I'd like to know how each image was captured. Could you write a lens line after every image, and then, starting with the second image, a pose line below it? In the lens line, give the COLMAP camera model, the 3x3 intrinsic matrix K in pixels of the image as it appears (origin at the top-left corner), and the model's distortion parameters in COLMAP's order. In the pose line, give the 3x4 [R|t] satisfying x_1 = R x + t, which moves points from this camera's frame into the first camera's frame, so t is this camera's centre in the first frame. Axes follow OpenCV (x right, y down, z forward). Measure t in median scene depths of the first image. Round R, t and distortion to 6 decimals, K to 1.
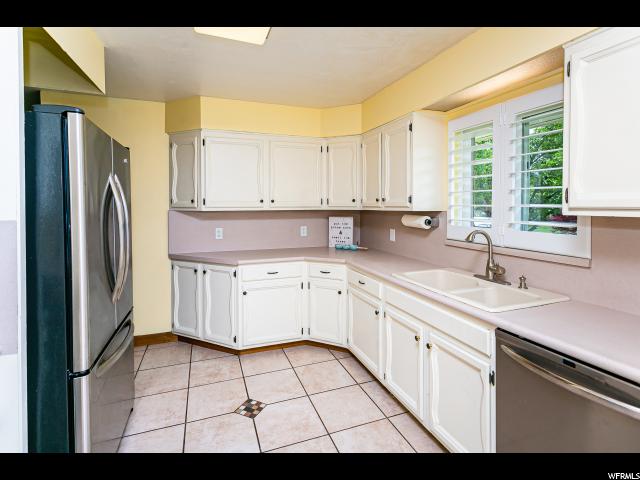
lens RADIAL K [[307.6, 0, 316.7], [0, 307.6, 211.6], [0, 0, 1]] dist [-0.002928, -0.000250]
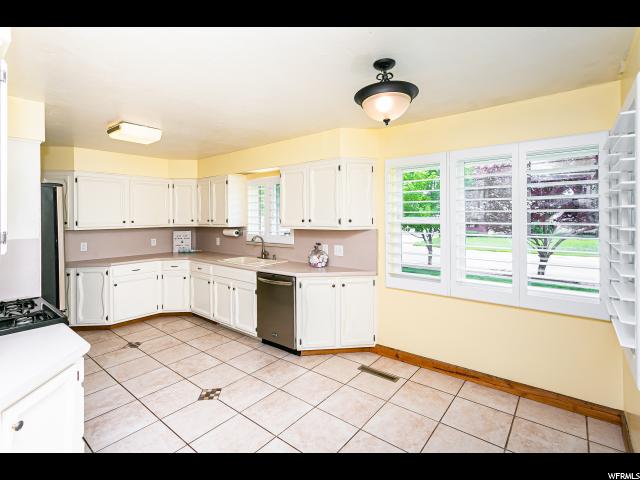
lens RADIAL K [[307.6, 0, 322.6], [0, 307.6, 217.6], [0, 0, 1]] dist [-0.001468, 0.000494]
pose [[0.848178, -0.006331, 0.529674, -0.162406], [0.015585, 0.999794, -0.013008, -0.022177], [-0.529483, 0.019288, 0.848101, -0.752428]]
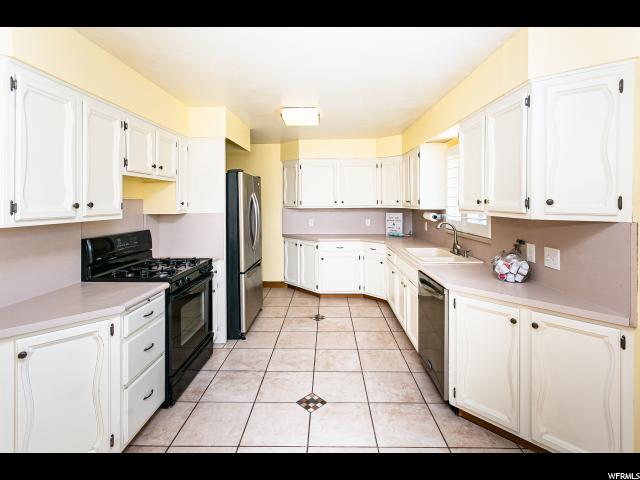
lens RADIAL K [[310.1, 0, 326.2], [0, 310.1, 204.7], [0, 0, 1]] dist [0.000652, 0.000065]
pose [[0.936519, 0.001768, -0.350613, 0.348743], [-0.003664, 0.999982, -0.004745, -0.013999], [0.350598, 0.005728, 0.936509, -0.517802]]
